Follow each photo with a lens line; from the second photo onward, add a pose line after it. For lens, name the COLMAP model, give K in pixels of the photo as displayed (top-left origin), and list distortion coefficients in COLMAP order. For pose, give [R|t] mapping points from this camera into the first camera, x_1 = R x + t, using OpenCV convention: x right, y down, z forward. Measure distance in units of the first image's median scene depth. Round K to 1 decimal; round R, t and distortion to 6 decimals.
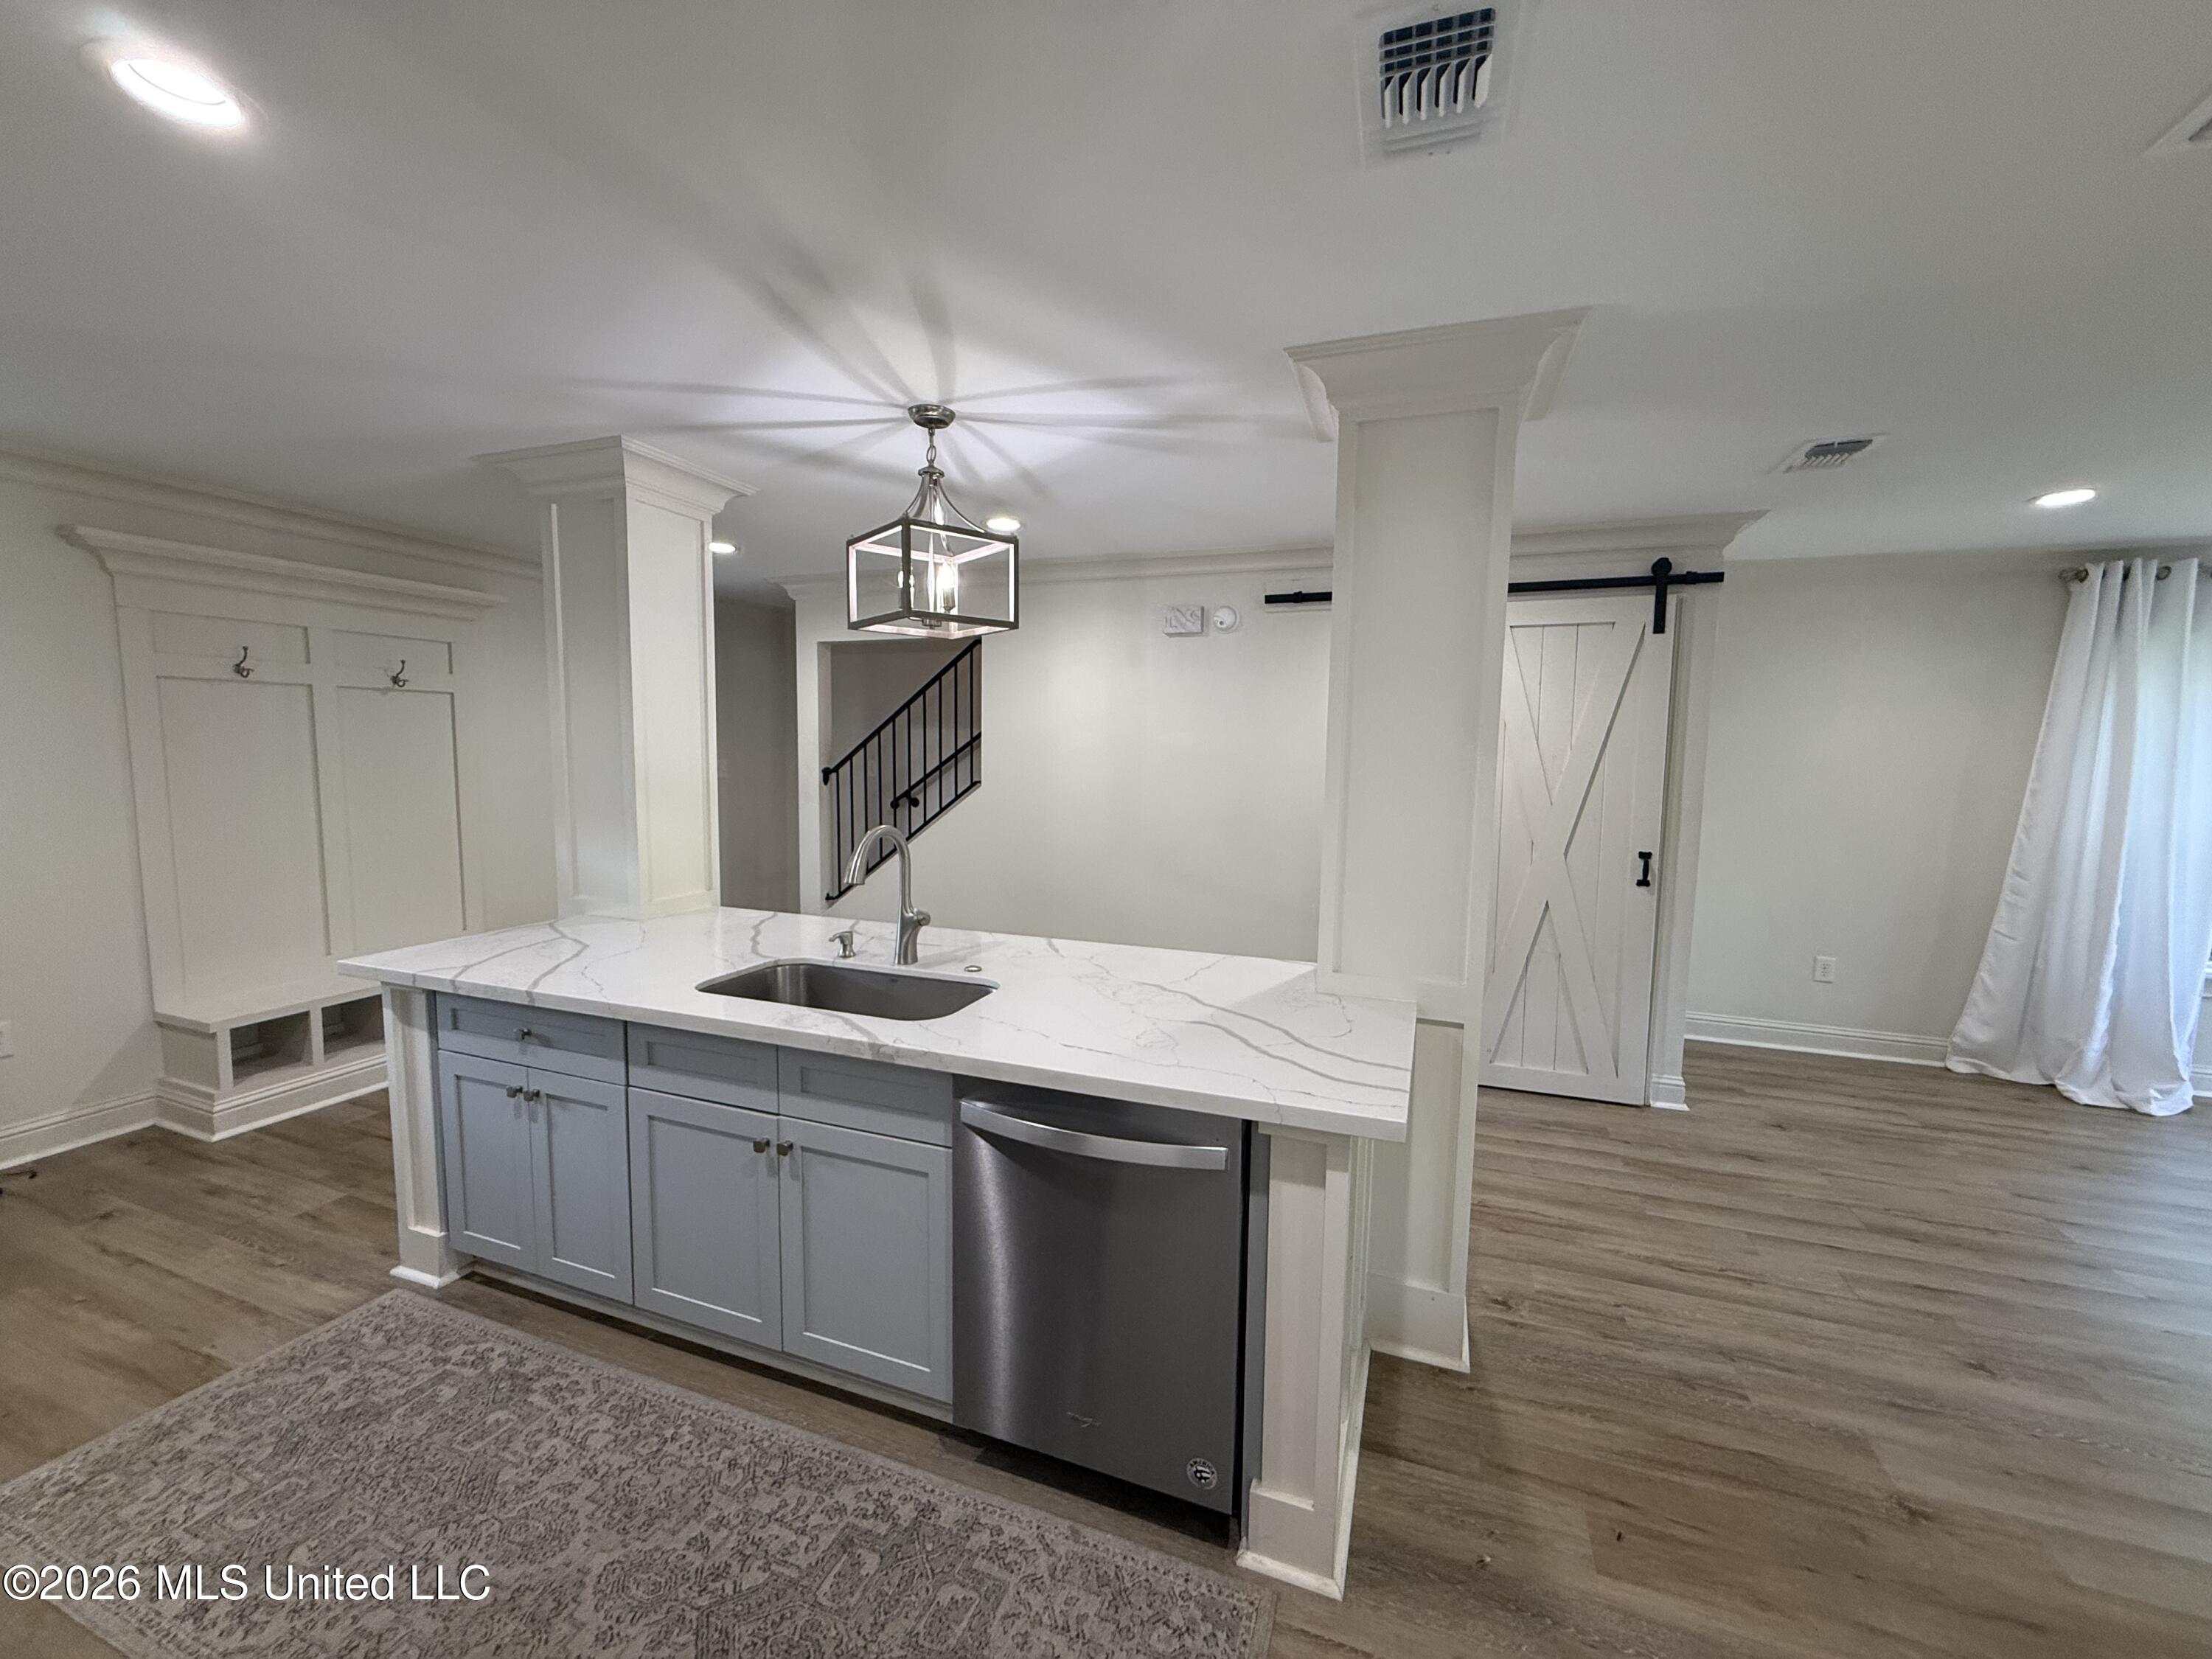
lens RADIAL K [[880.2, 0, 1098.7], [0, 880.2, 827.7], [0, 0, 1]] dist [0.001841, 0.000000]
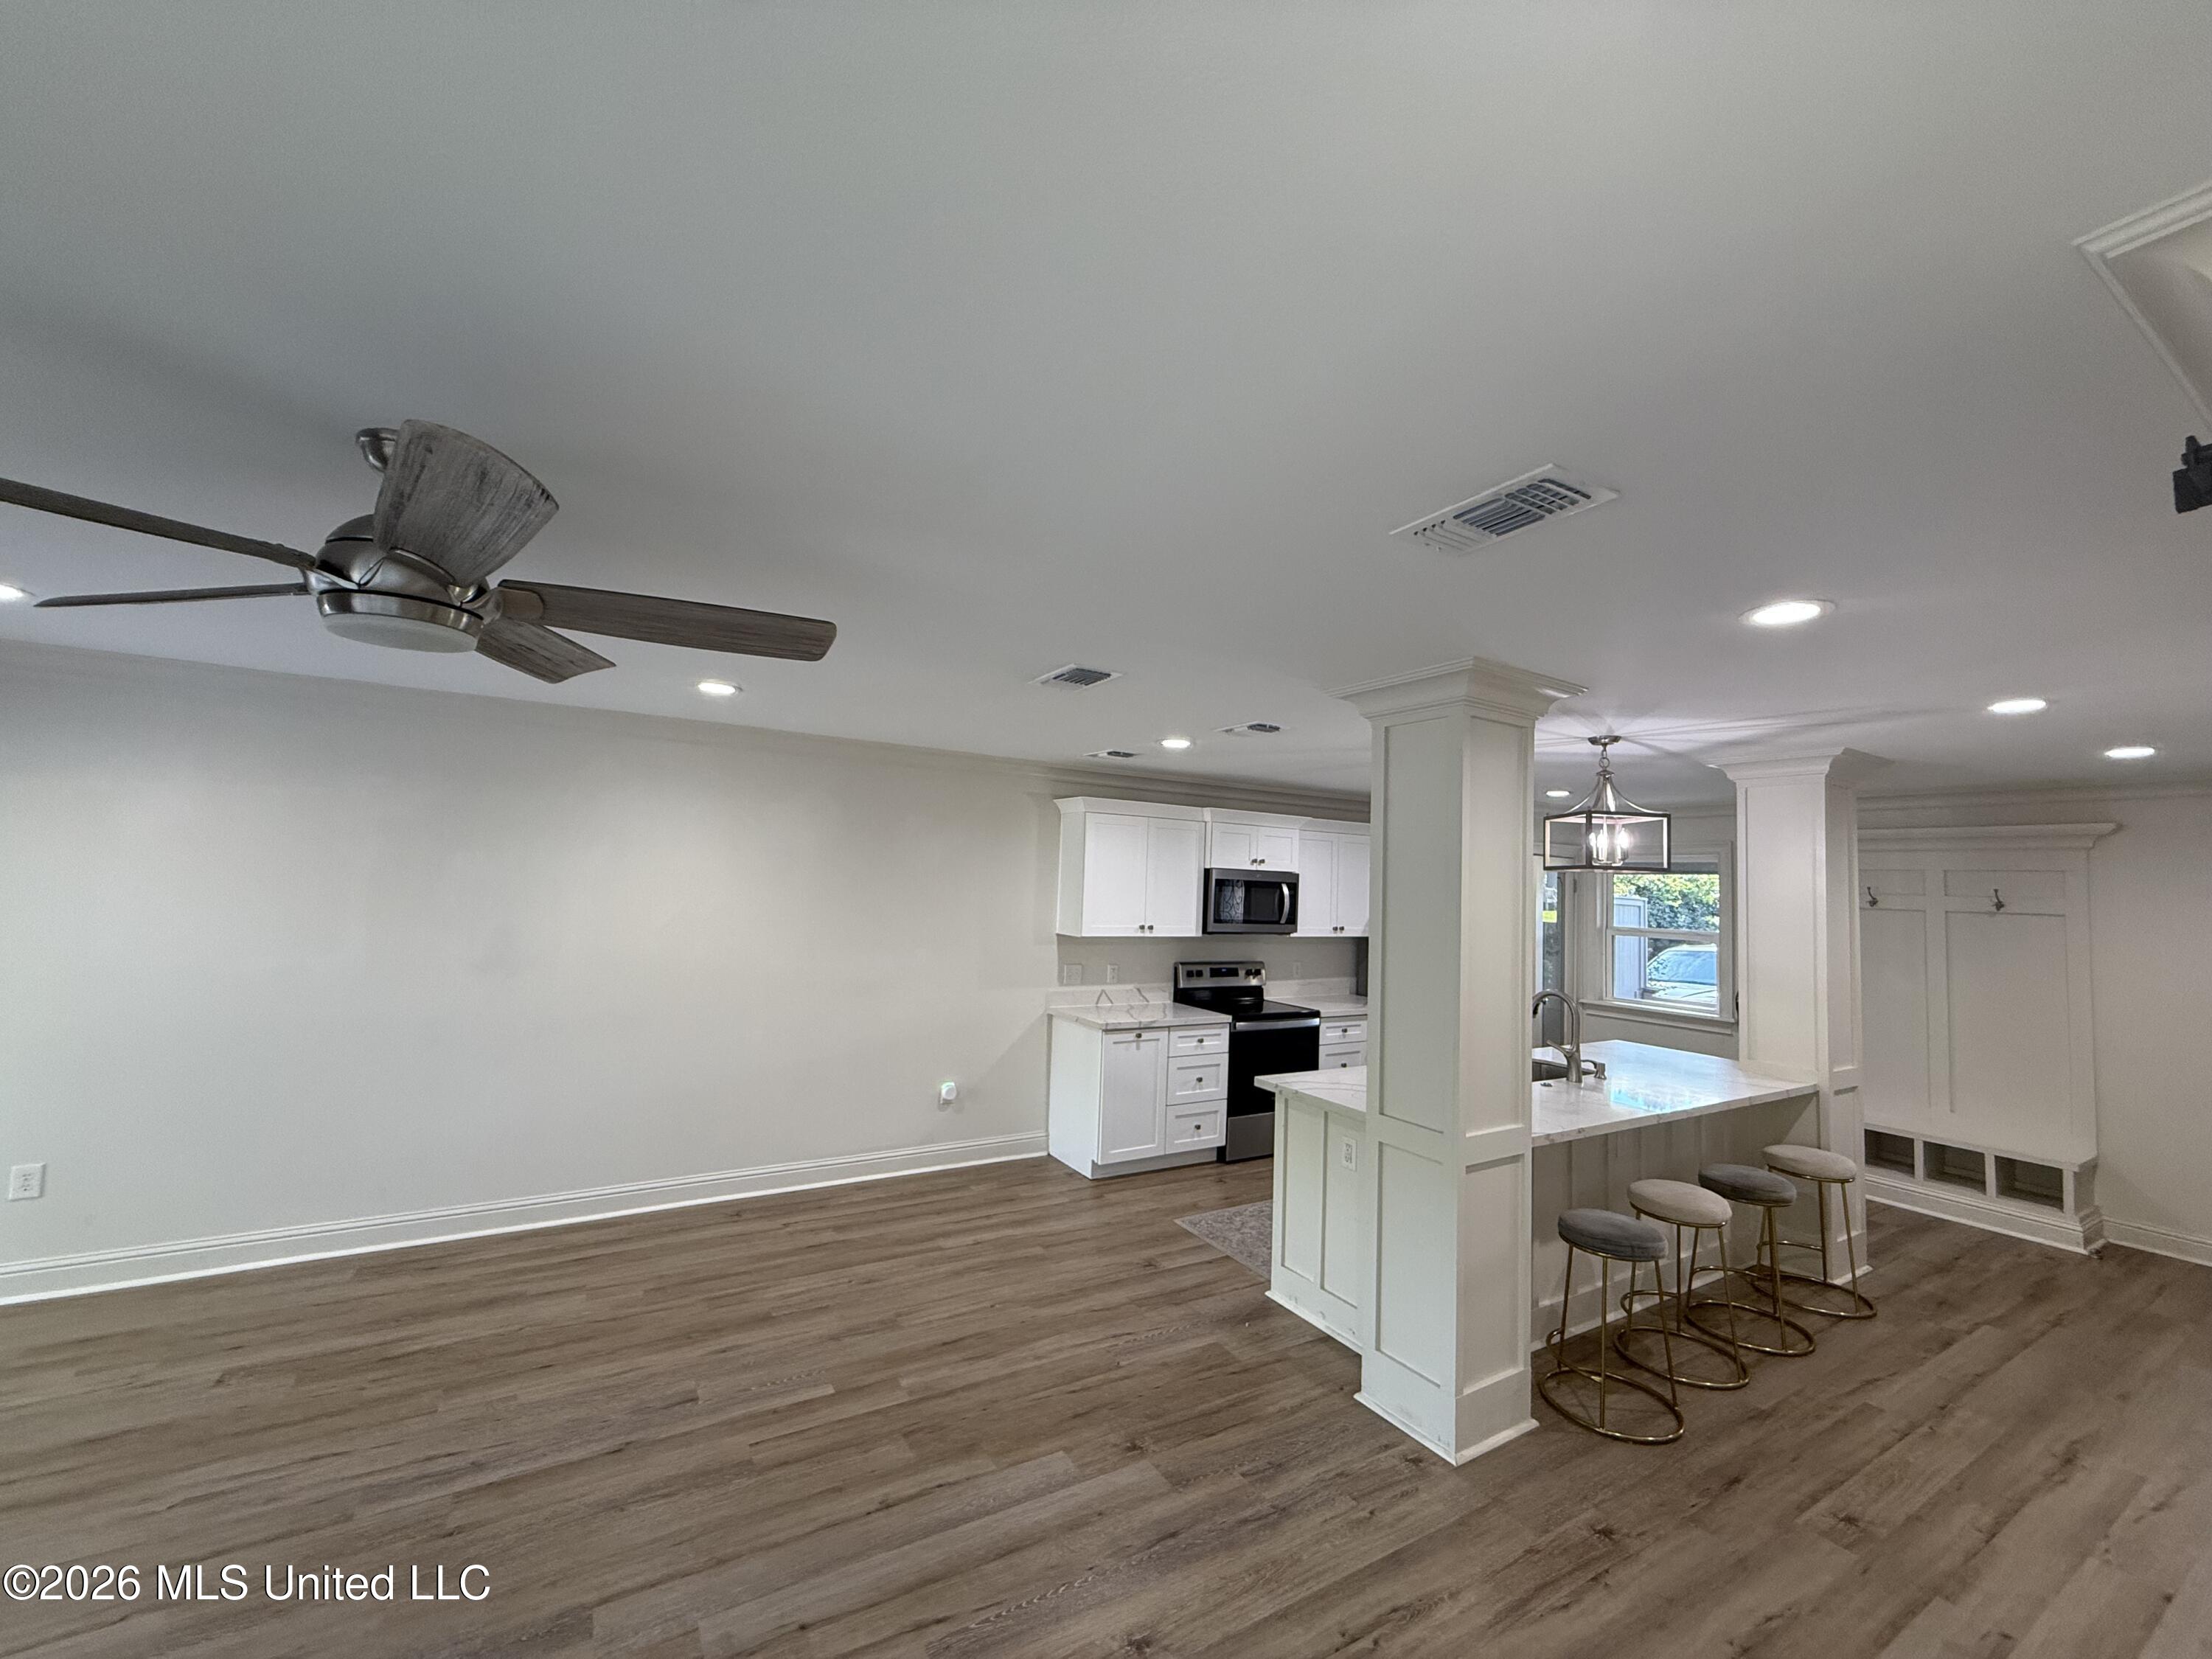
lens RADIAL K [[880.2, 0, 1111.9], [0, 880.2, 825.5], [0, 0, 1]] dist [0.001841, 0.000000]
pose [[-0.609501, -0.092783, -0.787338, 1.703699], [-0.118574, 0.992626, -0.025184, -0.177689], [0.783868, 0.078008, -0.616008, 1.386532]]
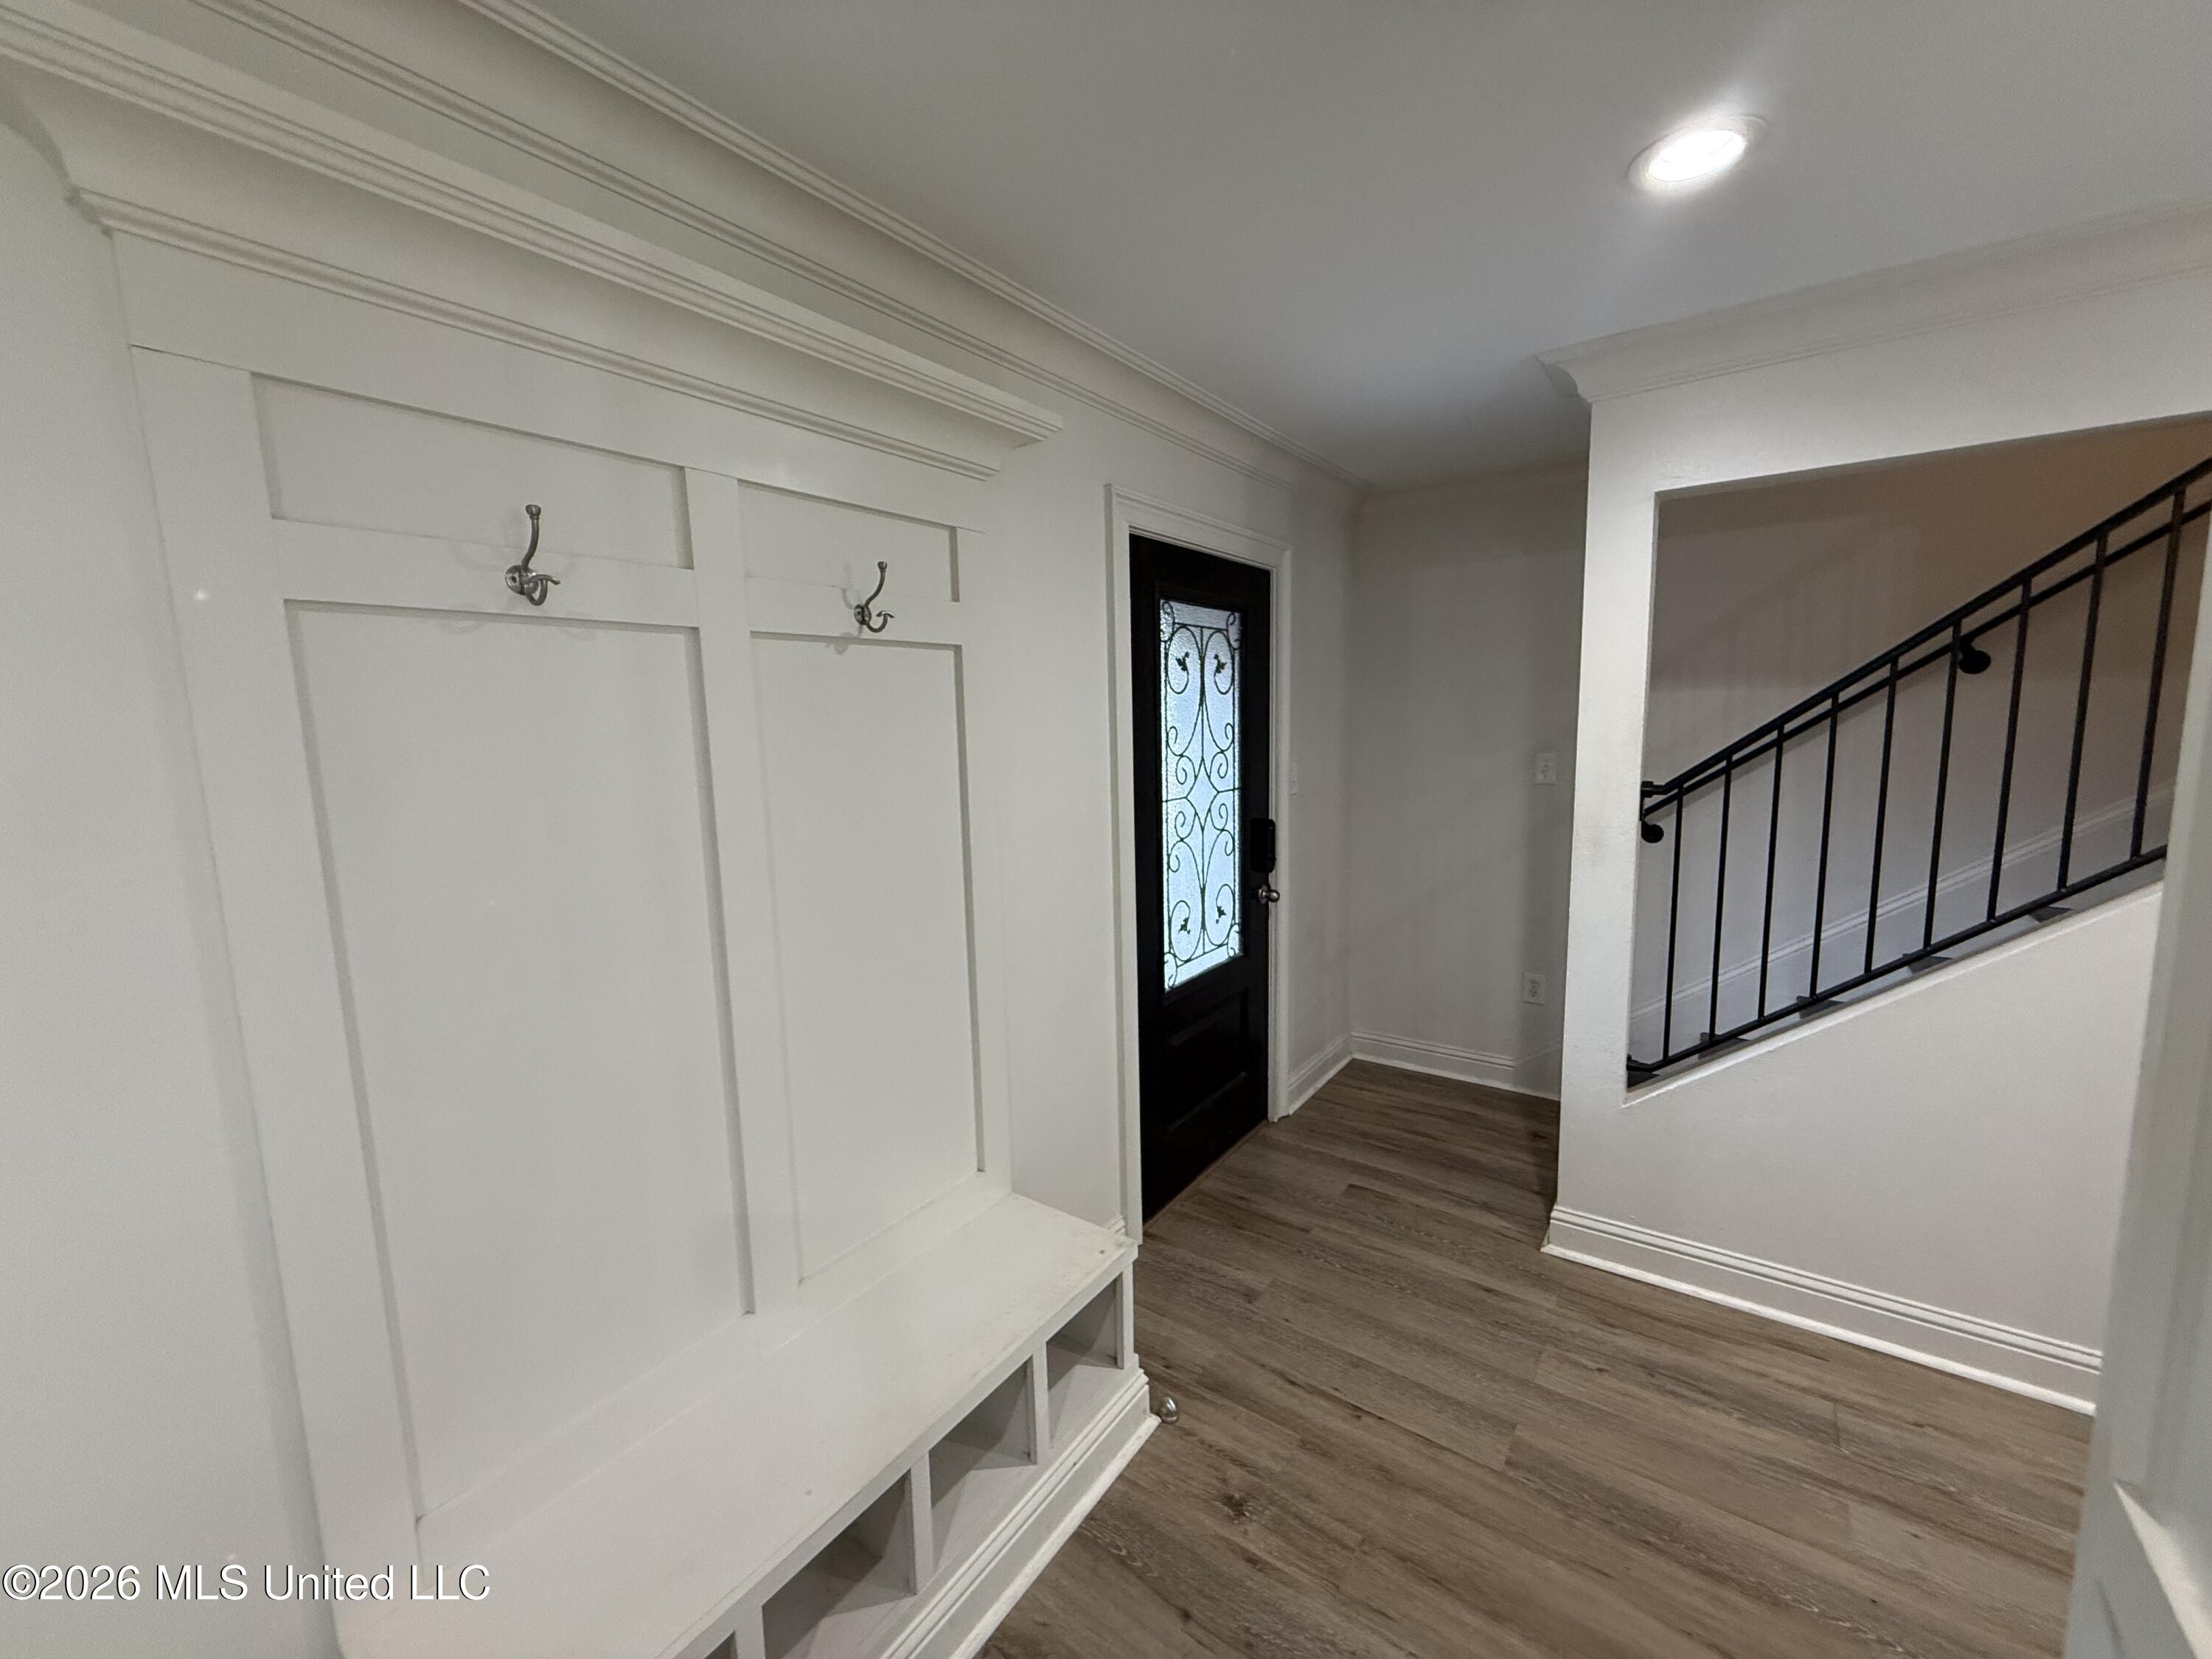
lens RADIAL K [[880.2, 0, 1103.4], [0, 880.2, 831.4], [0, 0, 1]] dist [0.001841, 0.000000]
pose [[0.968855, -0.004787, -0.247582, -1.058950], [0.014212, 0.999240, 0.036294, -0.145955], [0.247221, -0.038682, 0.968187, 1.133564]]
